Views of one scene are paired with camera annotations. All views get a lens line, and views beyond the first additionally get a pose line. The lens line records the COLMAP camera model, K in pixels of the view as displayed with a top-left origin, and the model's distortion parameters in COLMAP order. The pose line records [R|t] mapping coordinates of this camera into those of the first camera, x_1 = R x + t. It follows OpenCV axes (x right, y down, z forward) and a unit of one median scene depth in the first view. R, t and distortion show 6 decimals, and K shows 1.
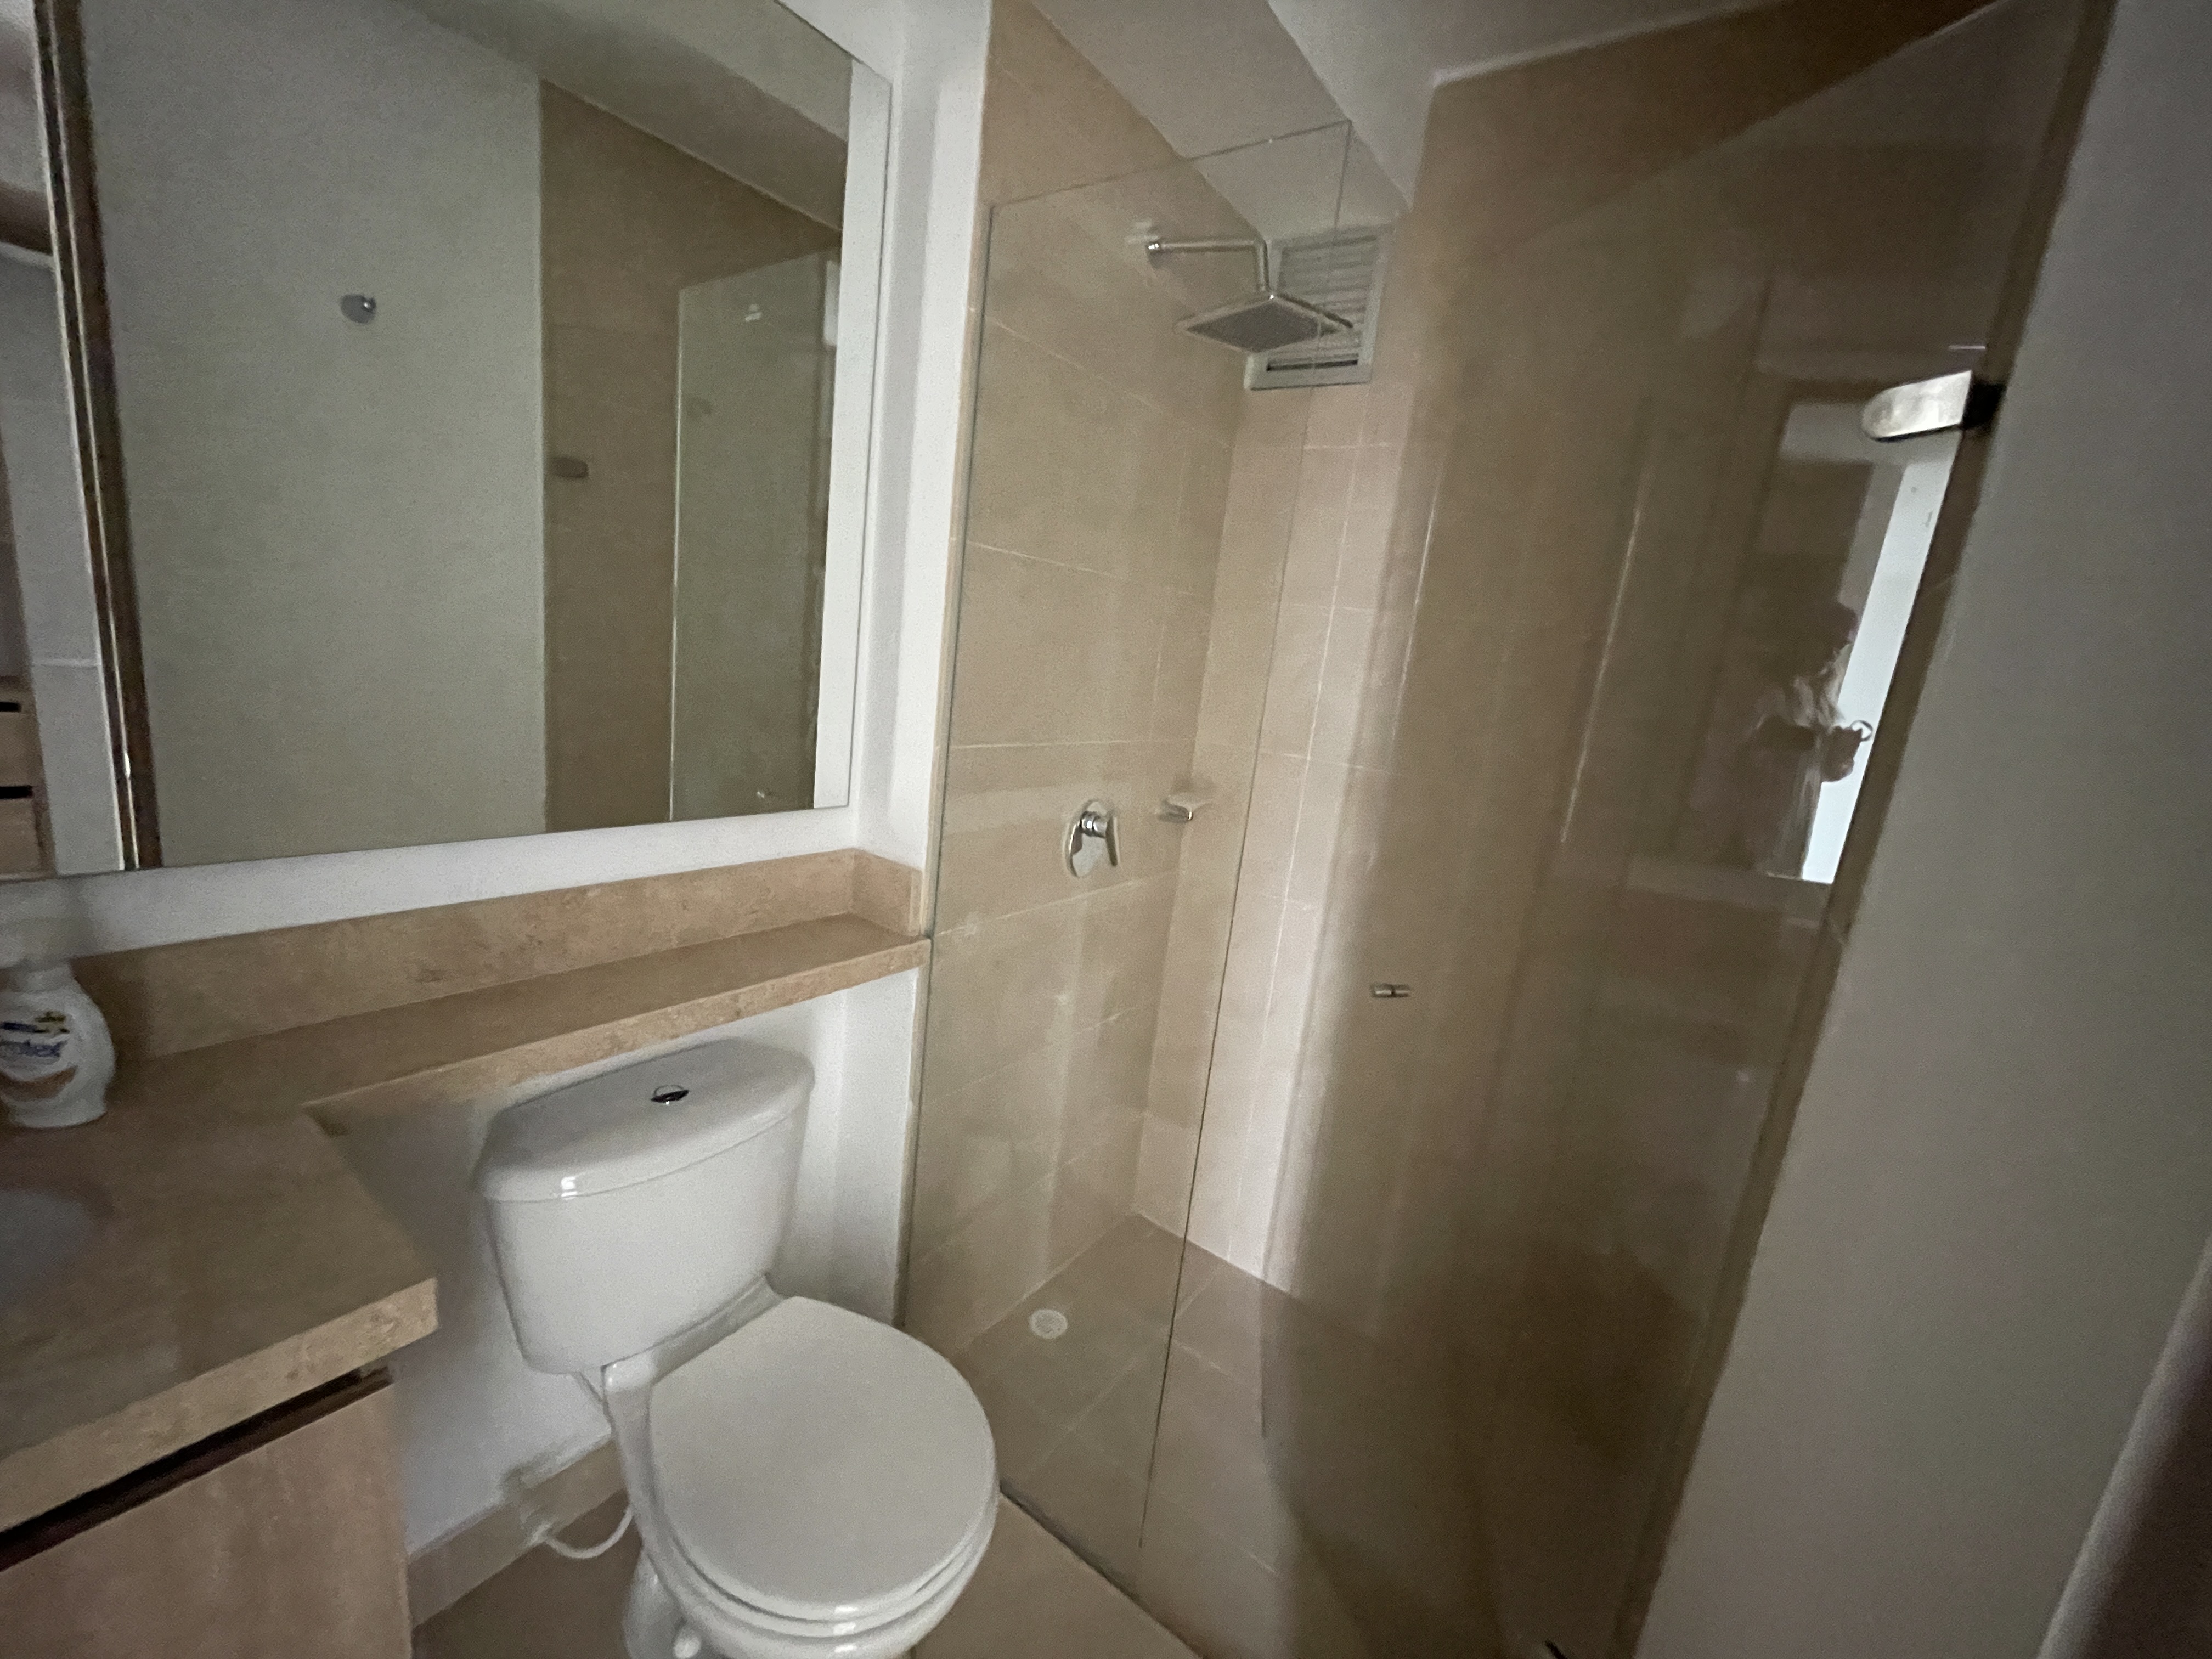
lens RADIAL K [[894.1, 0, 1099.9], [0, 894.1, 833.5], [0, 0, 1]] dist [-0.001794, -0.000110]
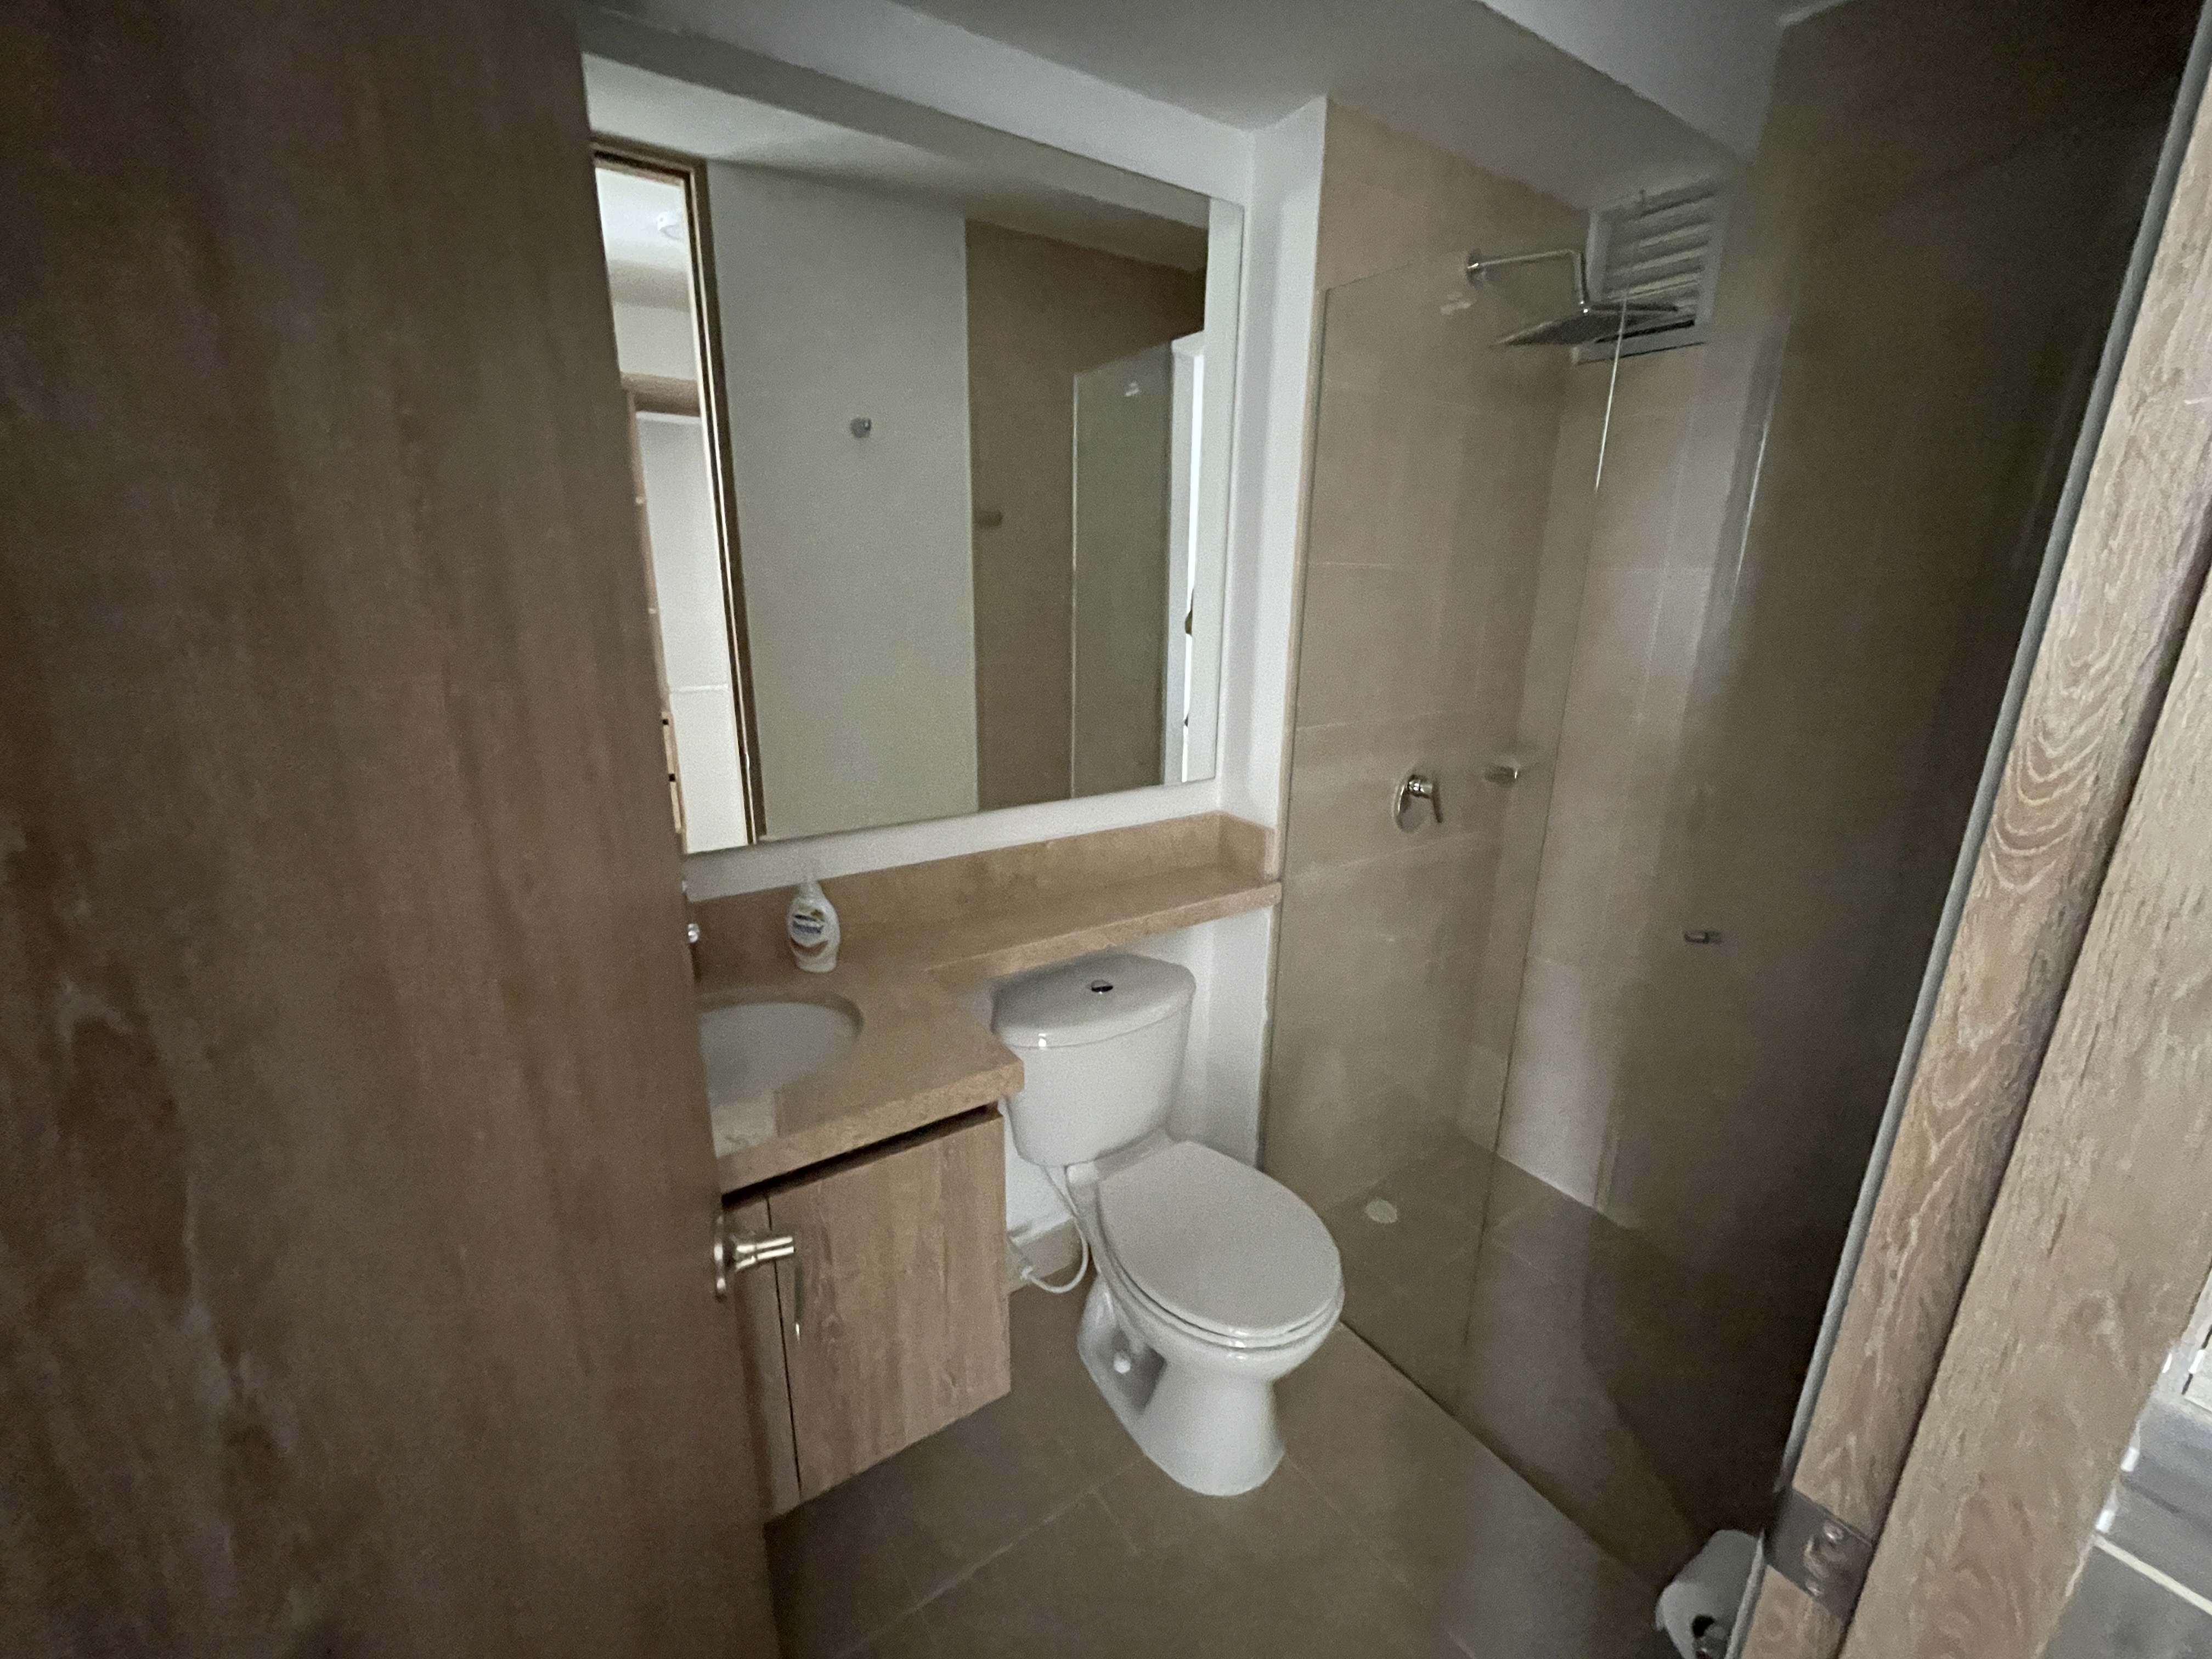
lens RADIAL K [[894.1, 0, 1101.4], [0, 894.1, 831.8], [0, 0, 1]] dist [-0.001794, -0.000110]
pose [[0.935914, -0.004076, -0.352206, 0.016581], [0.022067, 0.998647, 0.047081, -0.018025], [0.351538, -0.051836, 0.934737, -0.260631]]
